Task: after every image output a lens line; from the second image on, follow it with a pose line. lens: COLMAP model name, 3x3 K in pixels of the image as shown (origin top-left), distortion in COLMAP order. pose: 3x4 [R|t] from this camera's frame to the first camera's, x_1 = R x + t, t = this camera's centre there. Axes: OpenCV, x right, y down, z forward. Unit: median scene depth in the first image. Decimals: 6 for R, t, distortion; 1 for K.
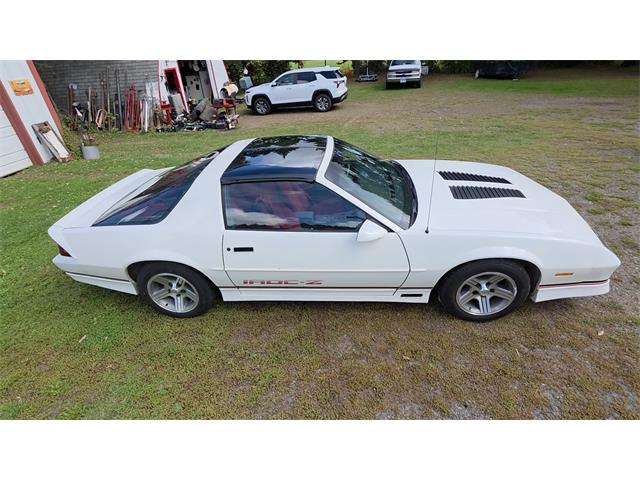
lens RADIAL K [[320.7, 0, 324.7], [0, 320.7, 239.6], [0, 0, 1]] dist [0.005302, -0.002027]
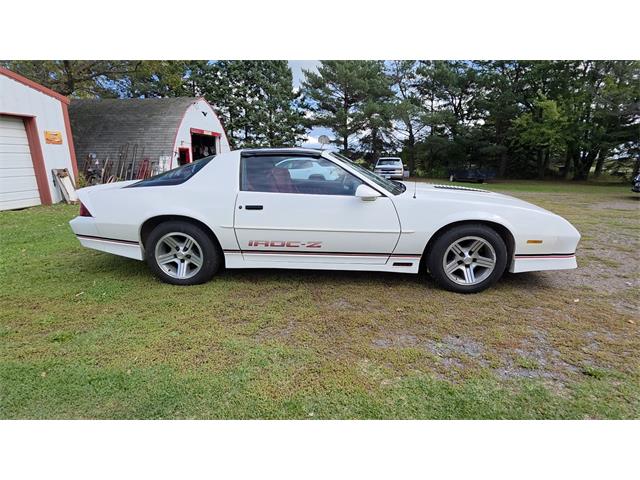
lens RADIAL K [[320.7, 0, 324.6], [0, 320.7, 240.2], [0, 0, 1]] dist [0.005302, -0.002027]
pose [[0.997732, 0.057600, 0.034825, -0.034547], [-0.044836, 0.954628, -0.294406, 0.411497], [-0.050202, 0.292177, 0.955046, -0.047926]]
